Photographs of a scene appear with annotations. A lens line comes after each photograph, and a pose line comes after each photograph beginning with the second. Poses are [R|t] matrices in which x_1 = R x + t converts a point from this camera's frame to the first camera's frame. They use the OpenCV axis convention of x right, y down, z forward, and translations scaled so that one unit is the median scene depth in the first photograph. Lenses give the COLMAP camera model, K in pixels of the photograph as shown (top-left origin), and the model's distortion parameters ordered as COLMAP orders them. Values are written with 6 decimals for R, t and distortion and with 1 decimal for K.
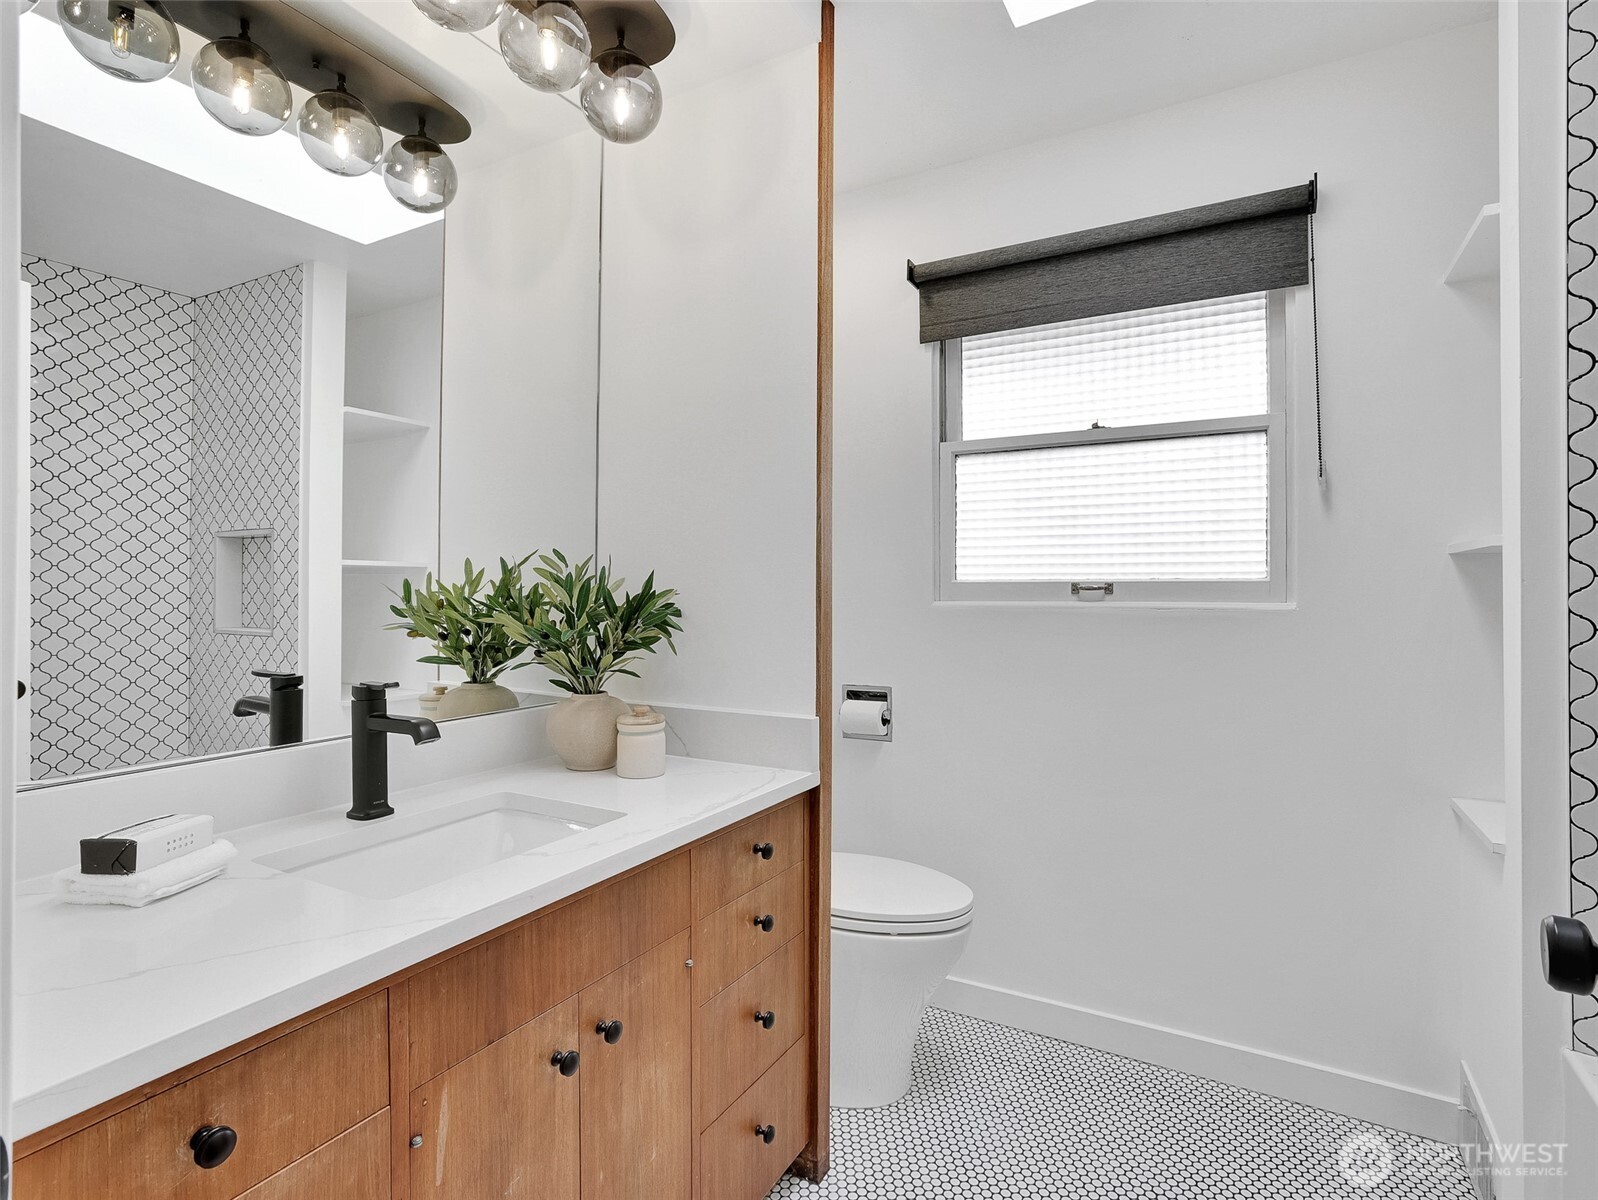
lens RADIAL K [[815.7, 0, 802.7], [0, 815.7, 590.9], [0, 0, 1]] dist [-0.059378, 0.021676]
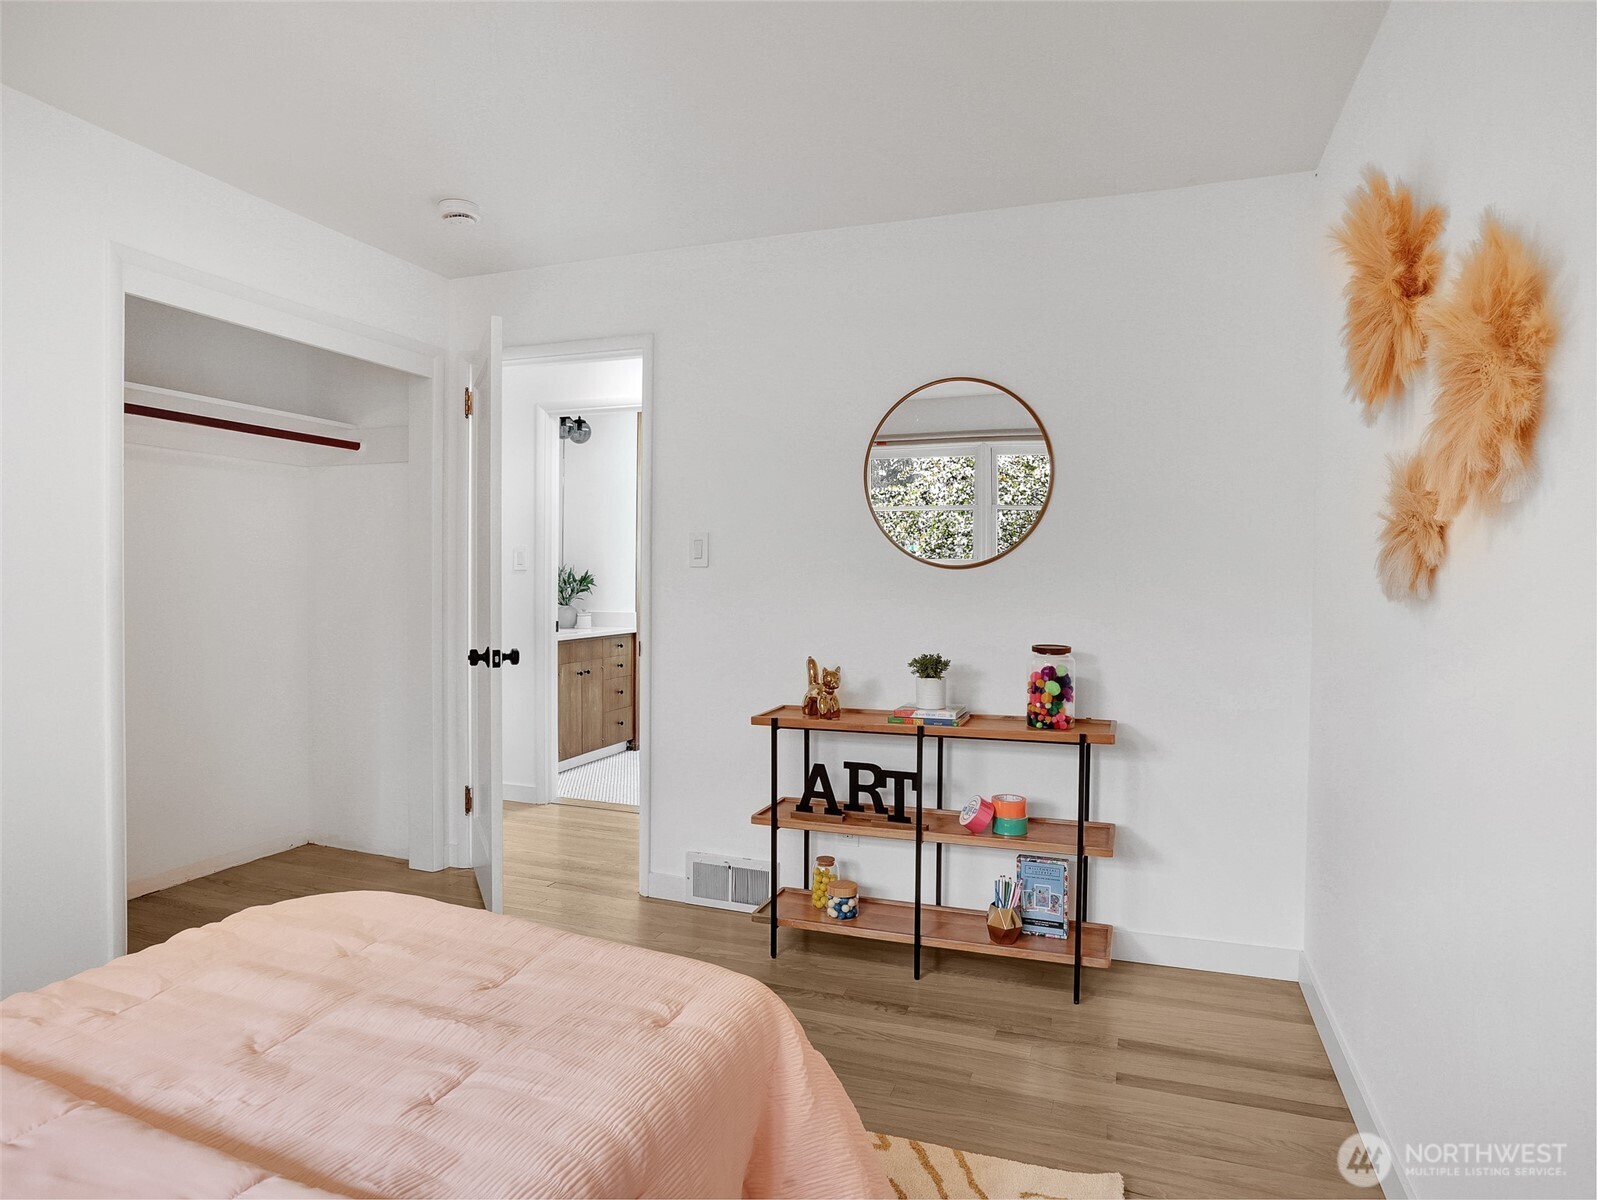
lens RADIAL K [[954.8, 0, 798.5], [0, 954.8, 600.0], [0, 0, 1]] dist [0.000593, 0.000017]
pose [[0.986333, 0.001811, 0.164753, 0.038647], [-0.005792, 0.999703, 0.023684, 0.008012], [-0.164661, -0.024314, 0.986051, -3.896618]]
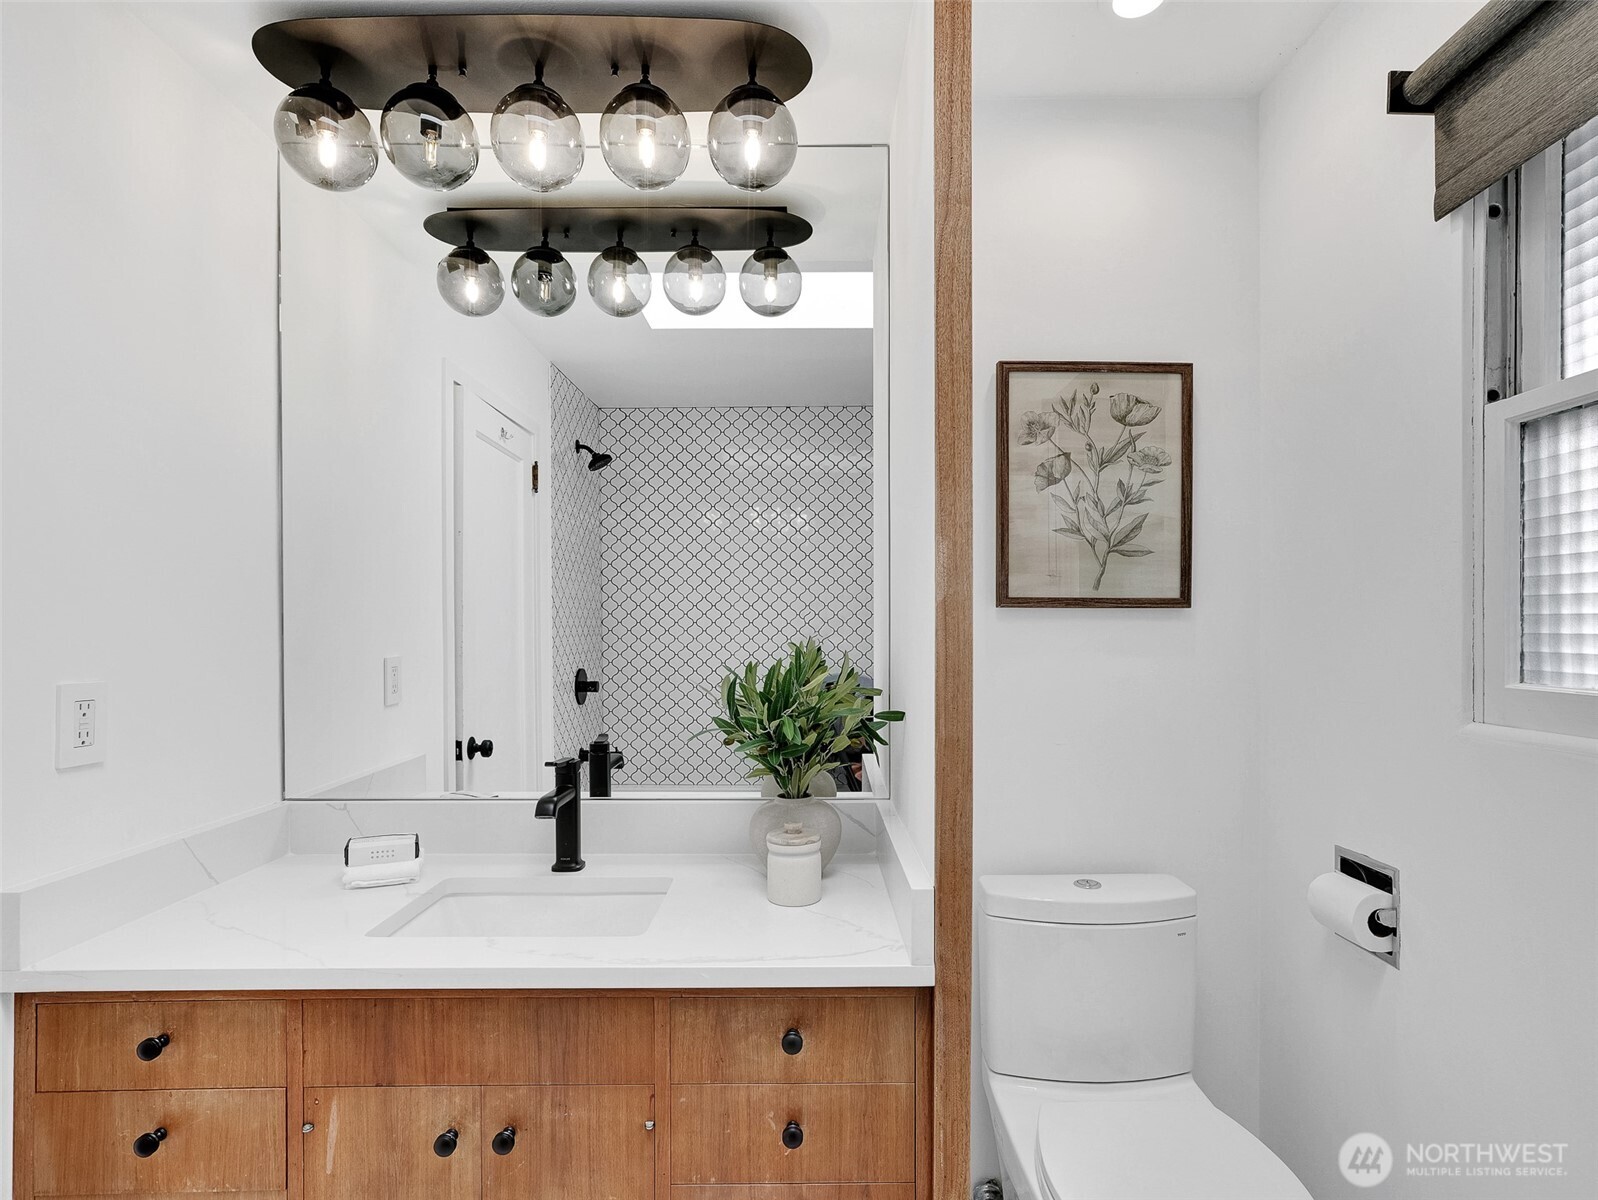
lens RADIAL K [[802.4, 0, 798.1], [0, 802.4, 615.0], [0, 0, 1]] dist [-0.005677, 0.000521]
pose [[0.485324, 0.006554, -0.874310, 0.702369], [0.002873, 0.999955, 0.009091, -0.107810], [0.874330, -0.006924, 0.485283, 0.713577]]
